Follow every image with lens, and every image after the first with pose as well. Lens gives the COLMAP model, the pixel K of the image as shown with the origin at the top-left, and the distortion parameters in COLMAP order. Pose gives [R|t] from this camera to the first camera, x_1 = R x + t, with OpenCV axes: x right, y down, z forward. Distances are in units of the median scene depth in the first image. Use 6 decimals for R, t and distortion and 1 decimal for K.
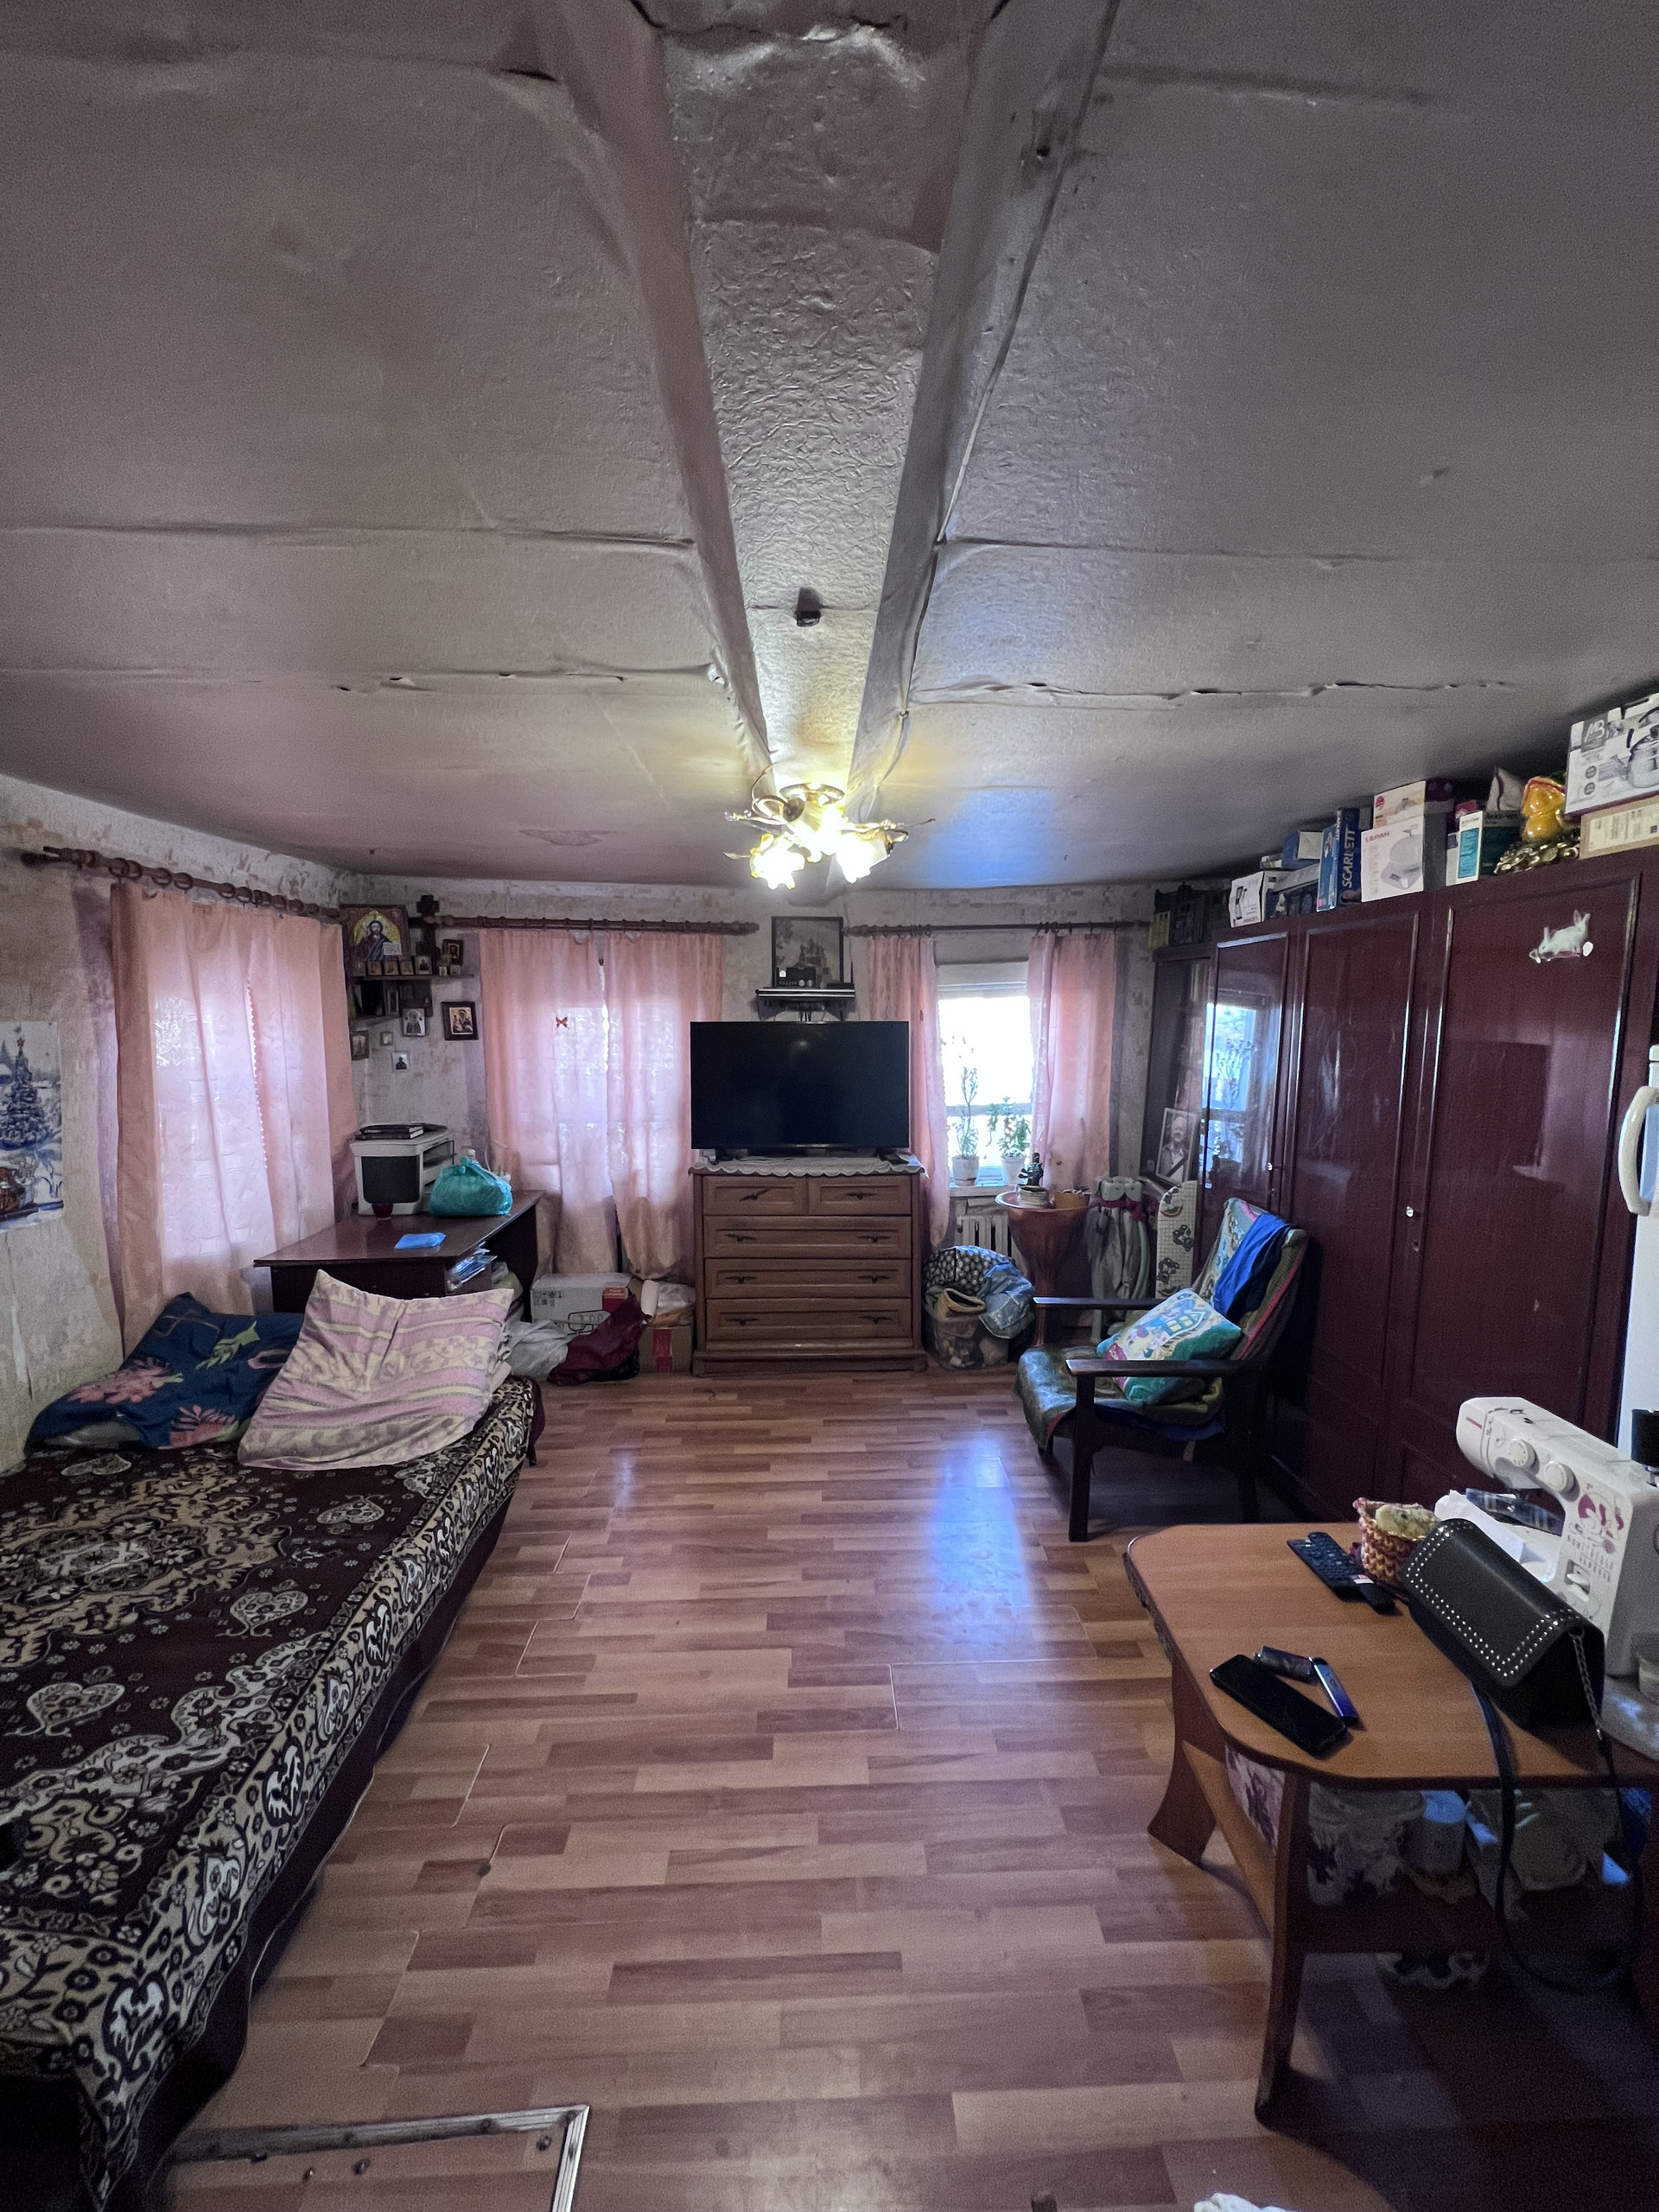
lens RADIAL K [[890.4, 0, 836.8], [0, 890.4, 1100.8], [0, 0, 1]] dist [0.001426, 0.000676]
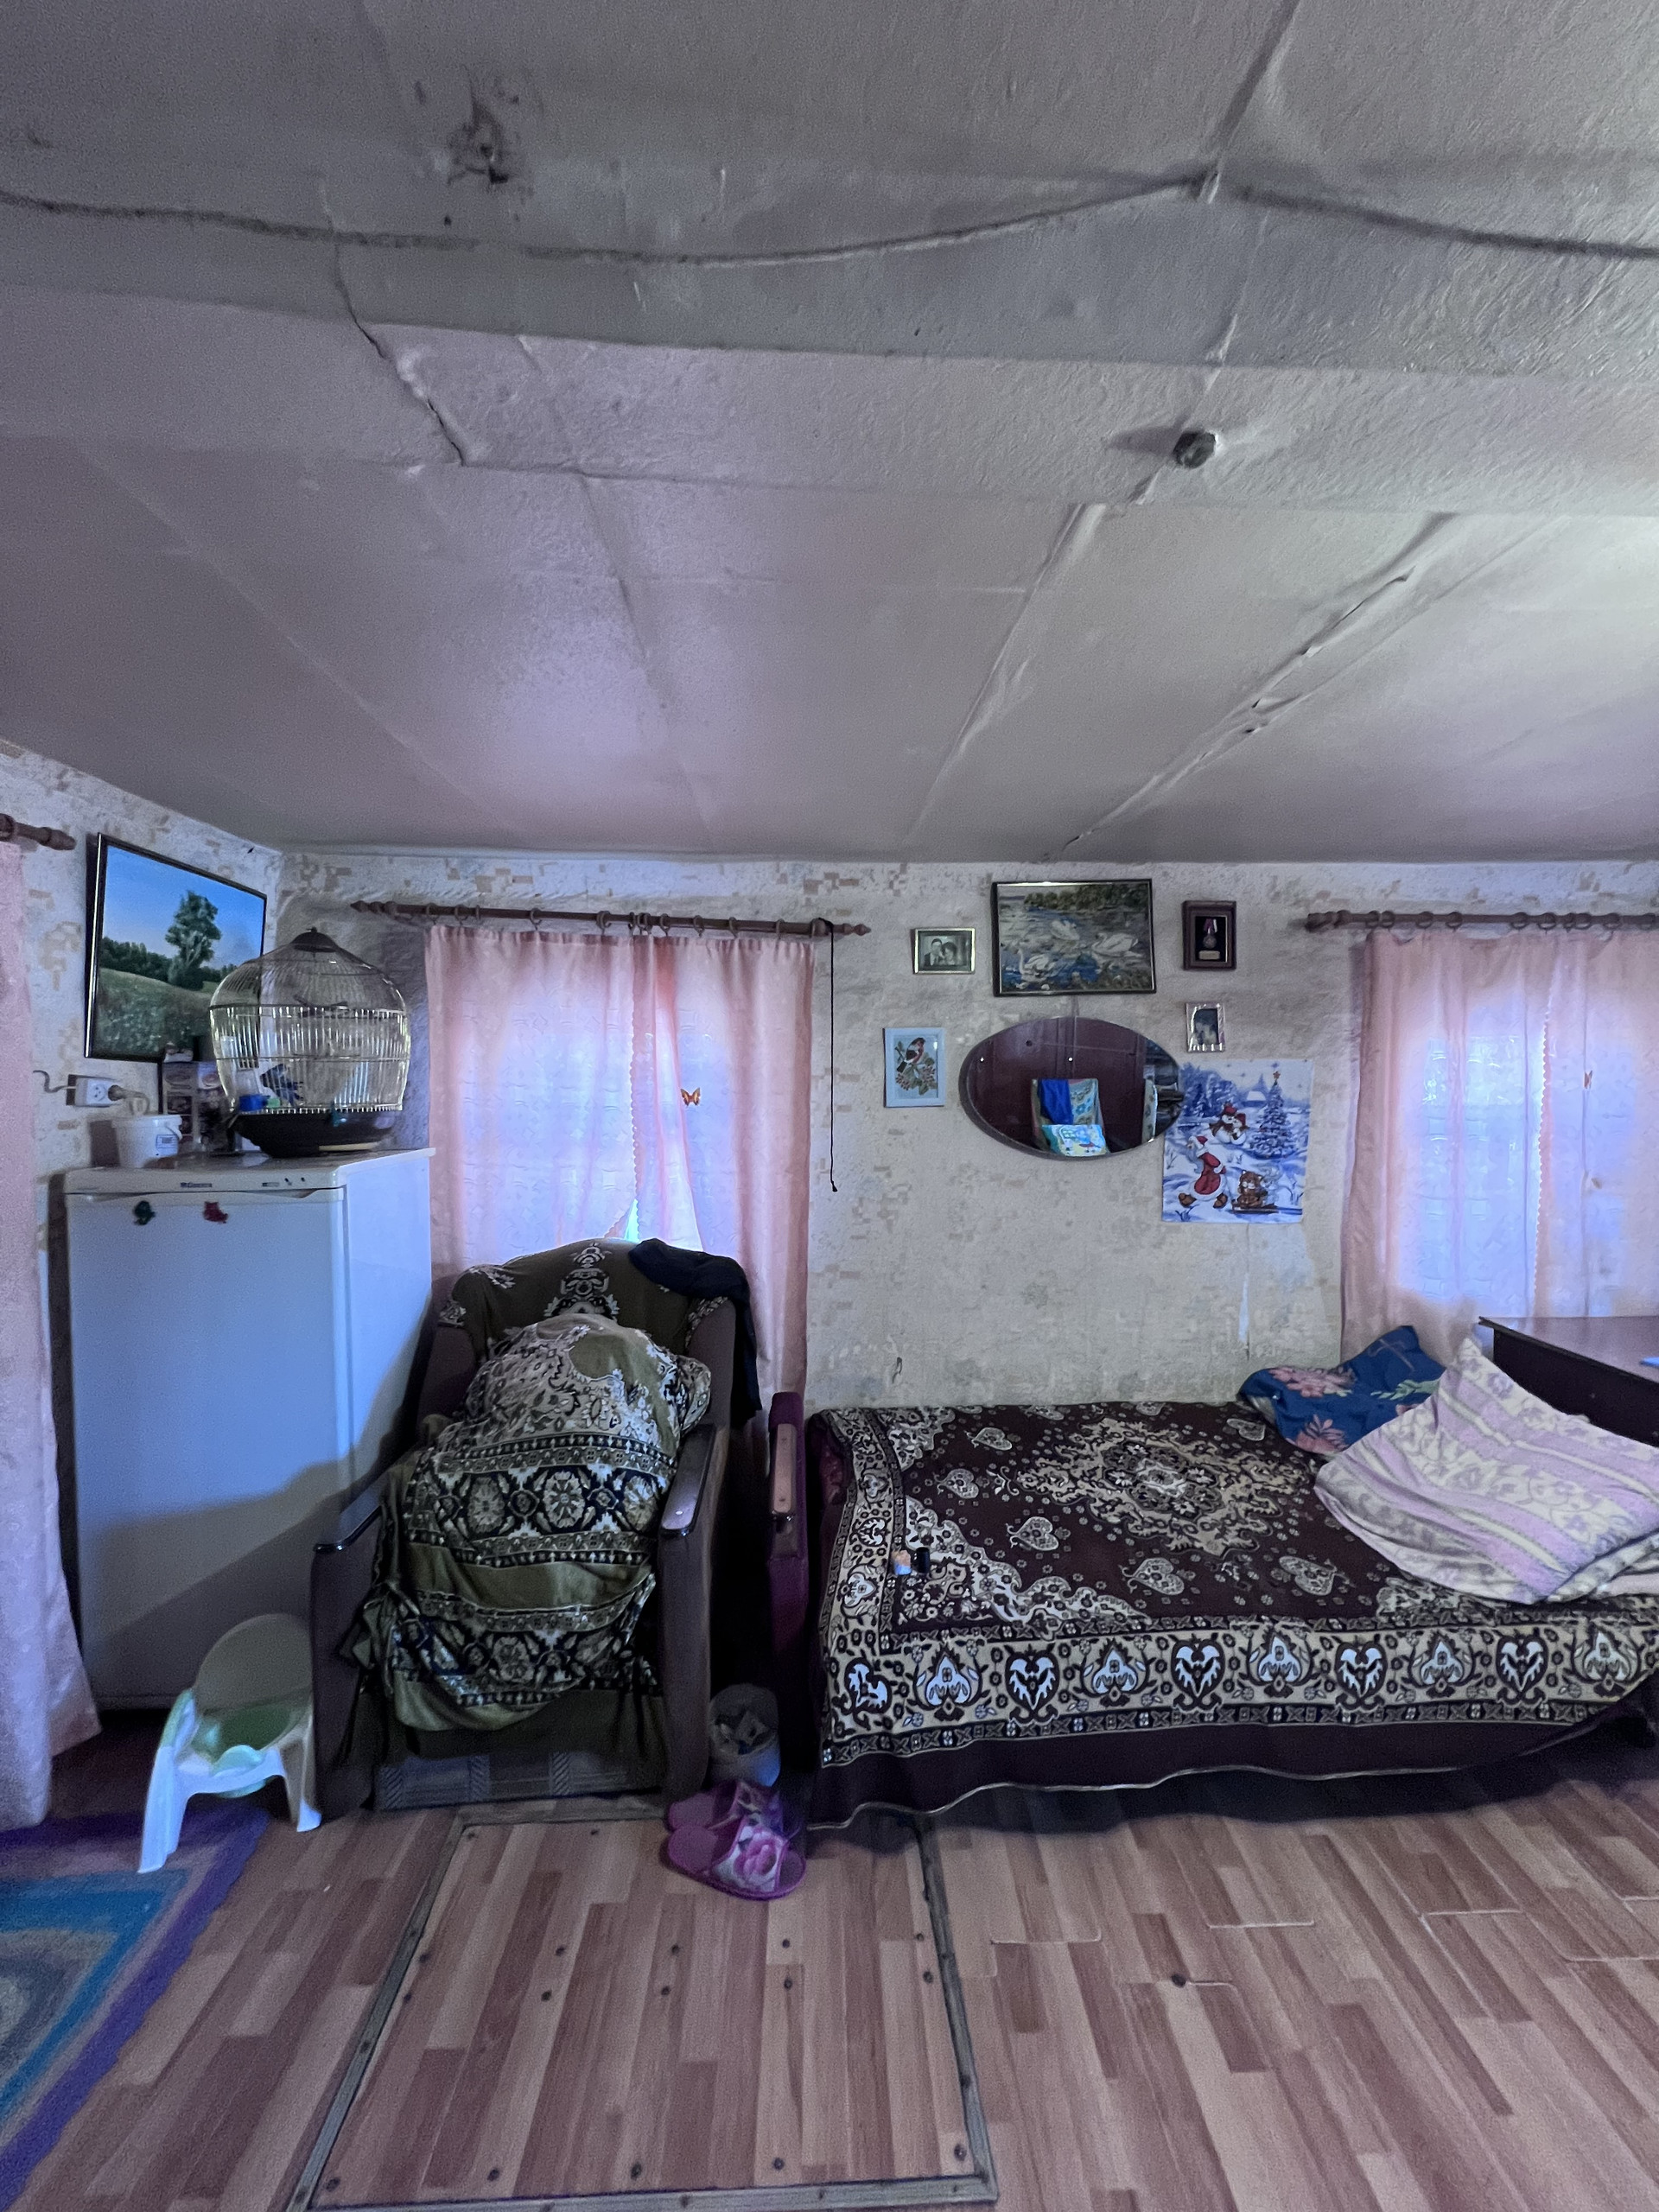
lens RADIAL K [[890.4, 0, 836.8], [0, 890.4, 1100.8], [0, 0, 1]] dist [0.001426, 0.000676]
pose [[-0.010903, 0.049542, -0.998713, 0.388329], [-0.096663, 0.994042, 0.050366, -0.038277], [0.995257, 0.097088, -0.006049, 0.461123]]
